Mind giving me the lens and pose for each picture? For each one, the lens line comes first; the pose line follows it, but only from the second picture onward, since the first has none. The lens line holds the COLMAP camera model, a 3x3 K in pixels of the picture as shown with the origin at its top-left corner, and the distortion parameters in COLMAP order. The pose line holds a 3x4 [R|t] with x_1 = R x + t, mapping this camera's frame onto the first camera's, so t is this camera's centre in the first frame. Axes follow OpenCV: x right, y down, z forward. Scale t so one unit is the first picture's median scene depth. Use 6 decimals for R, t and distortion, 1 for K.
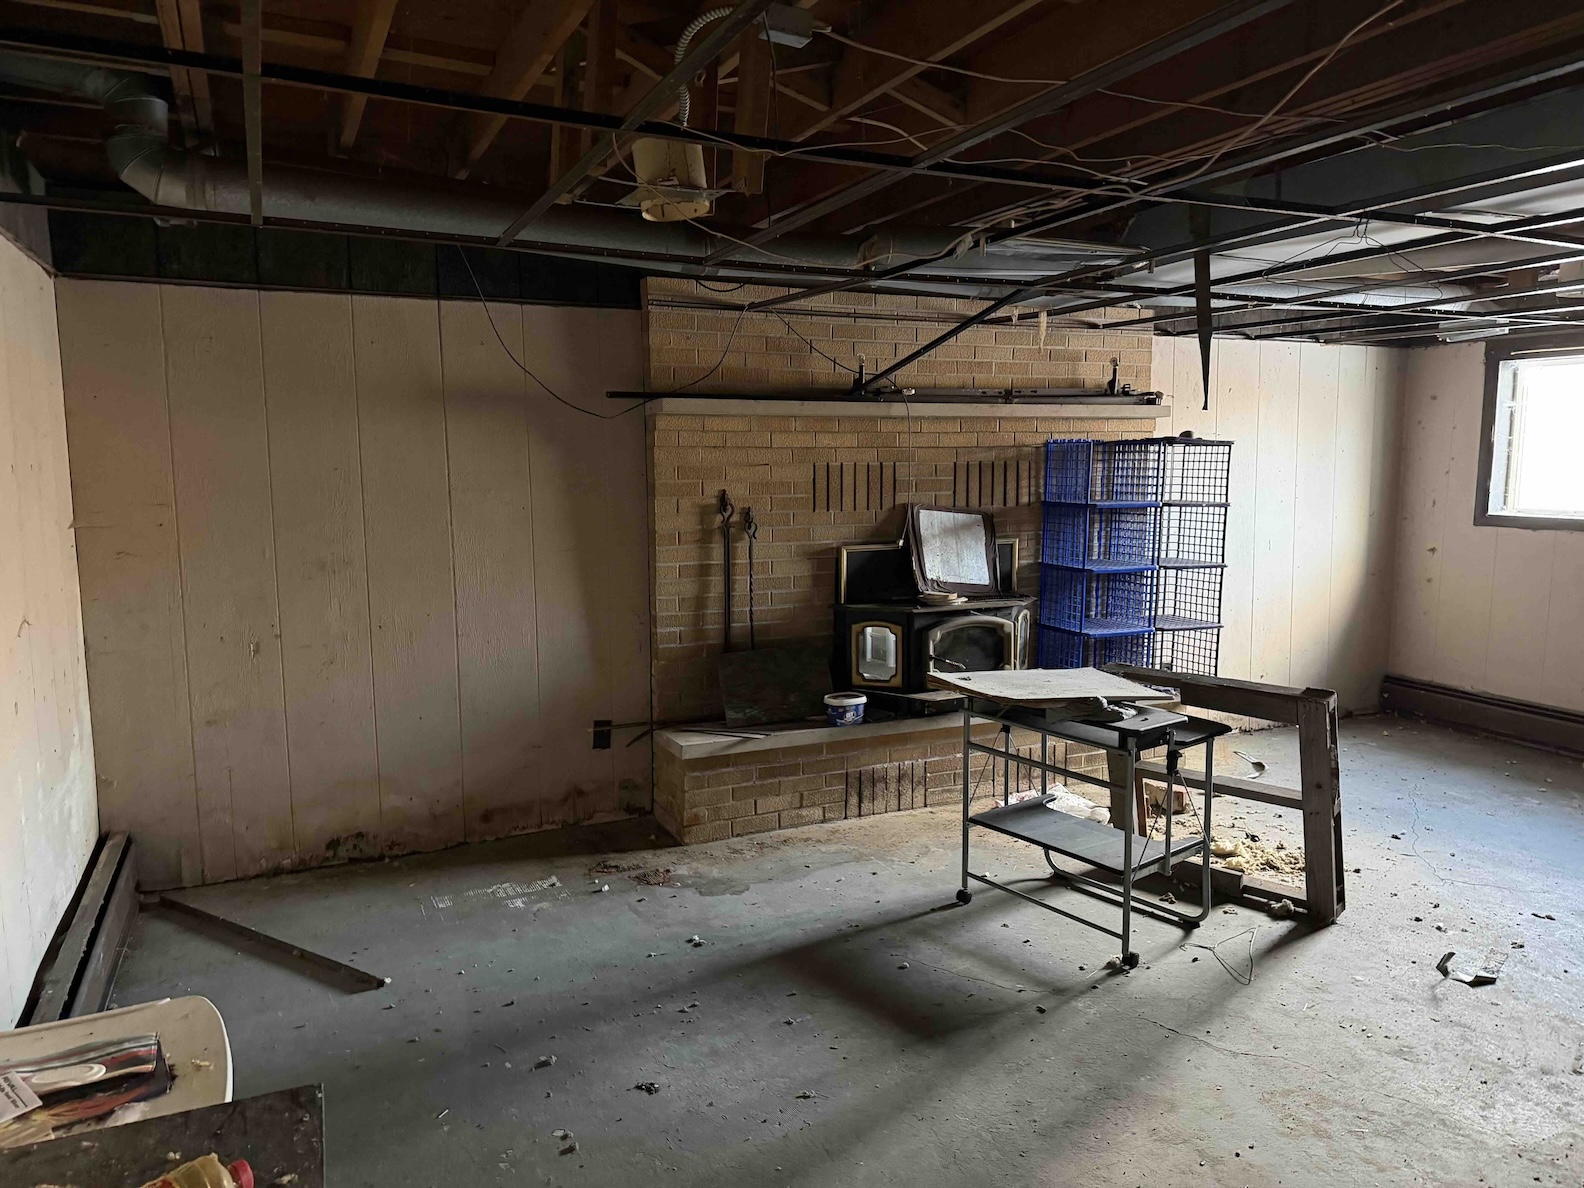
lens RADIAL K [[1108.3, 0, 786.0], [0, 1108.3, 593.2], [0, 0, 1]] dist [0.052715, -0.071254]
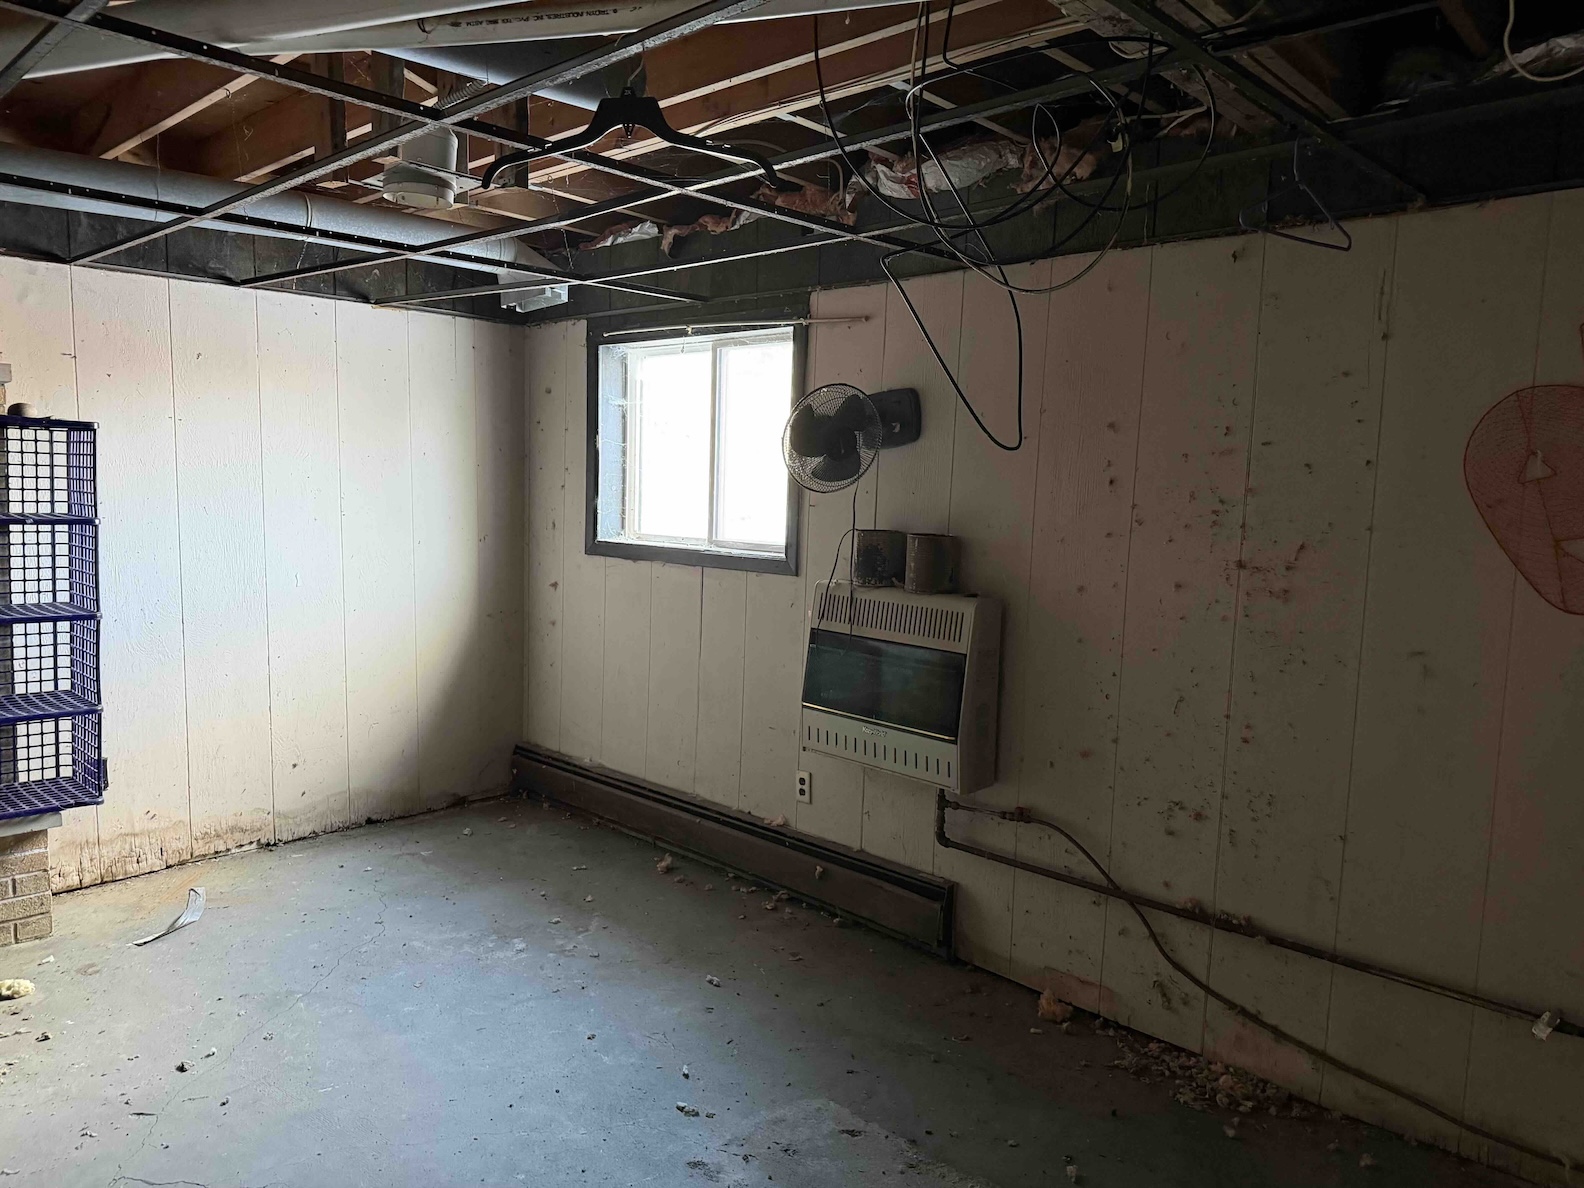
lens RADIAL K [[1110.3, 0, 793.1], [0, 1110.3, 590.1], [0, 0, 1]] dist [0.131176, -0.198106]
pose [[0.929215, -0.008780, 0.369435, 0.531448], [0.015904, 0.999742, -0.016240, -0.023314], [-0.369197, 0.020966, 0.929114, 0.249183]]
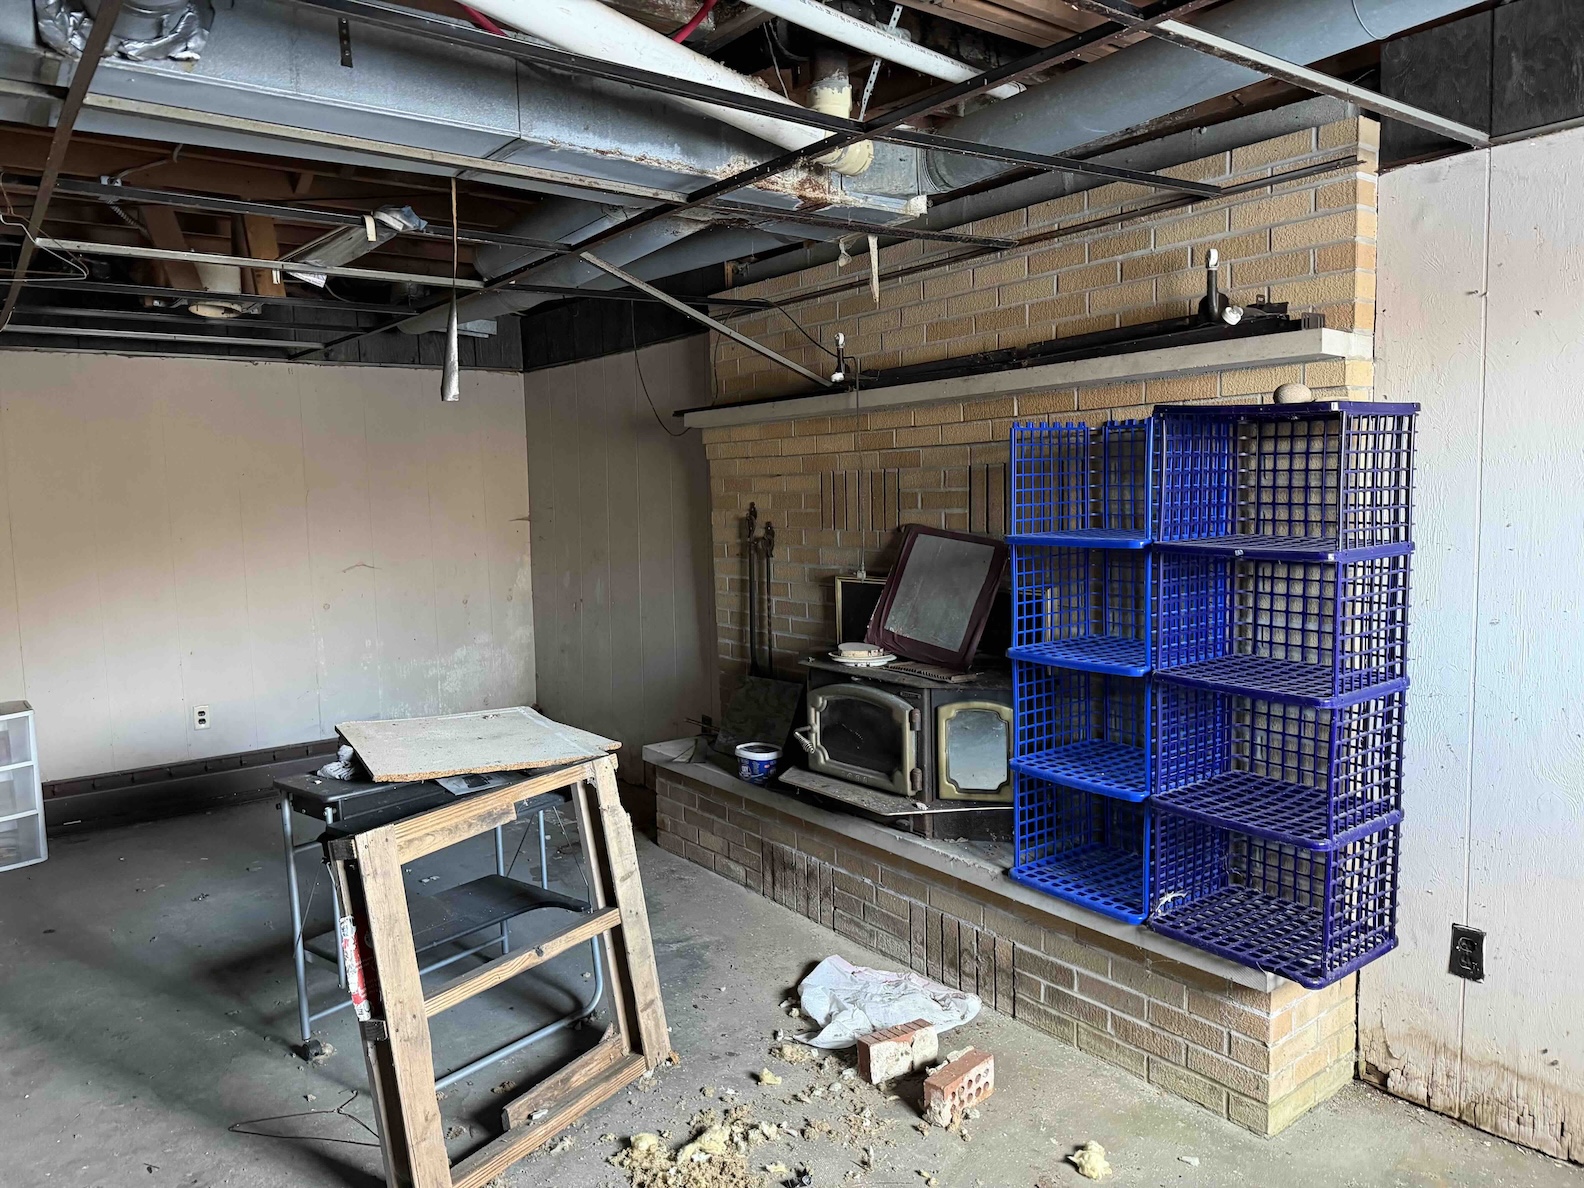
lens RADIAL K [[1110.3, 0, 793.1], [0, 1110.3, 590.1], [0, 0, 1]] dist [0.131176, -0.198106]
pose [[0.219169, 0.089506, -0.971573, 0.758669], [-0.102962, 0.992345, 0.068193, -0.075519], [0.970239, 0.085089, 0.226707, 0.715789]]
